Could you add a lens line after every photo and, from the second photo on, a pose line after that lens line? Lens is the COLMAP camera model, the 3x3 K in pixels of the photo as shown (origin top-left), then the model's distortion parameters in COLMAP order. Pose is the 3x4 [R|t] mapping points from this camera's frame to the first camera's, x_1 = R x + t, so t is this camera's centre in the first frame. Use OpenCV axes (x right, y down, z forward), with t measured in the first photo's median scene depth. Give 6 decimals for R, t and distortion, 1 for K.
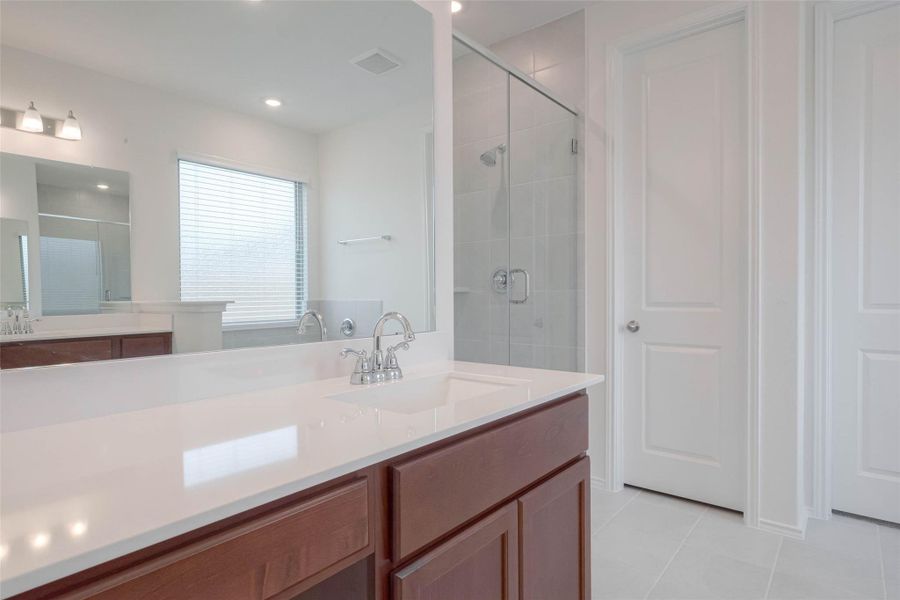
lens RADIAL K [[404.1, 0, 455.6], [0, 404.1, 302.0], [0, 0, 1]] dist [0.005514, 0.000343]
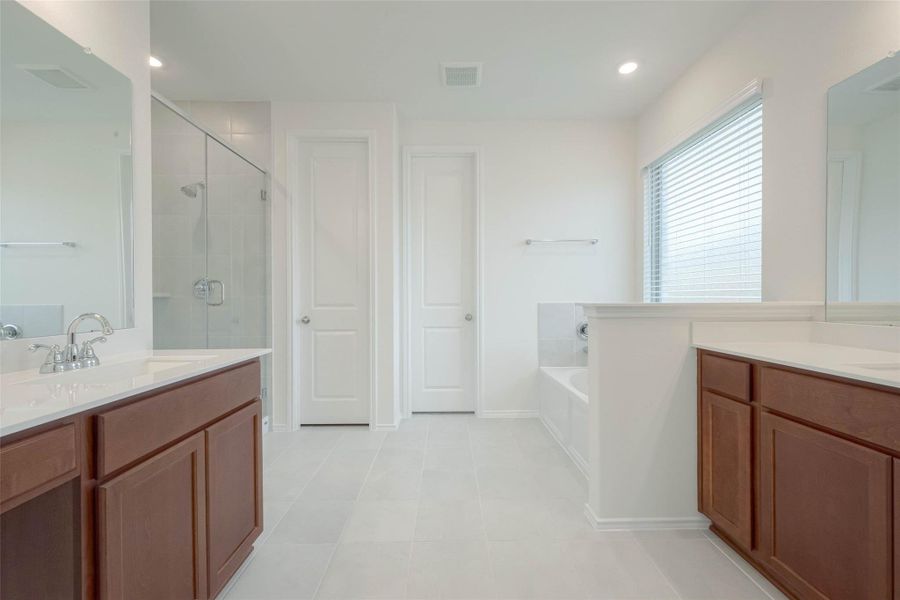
lens RADIAL K [[357.9, 0, 452.0], [0, 357.9, 300.4], [0, 0, 1]] dist [-0.002062, 0.000770]
pose [[0.775210, -0.002466, 0.631699, 0.013703], [0.011102, 0.999891, -0.009721, 0.006166], [-0.631606, 0.014549, 0.775153, -0.429149]]
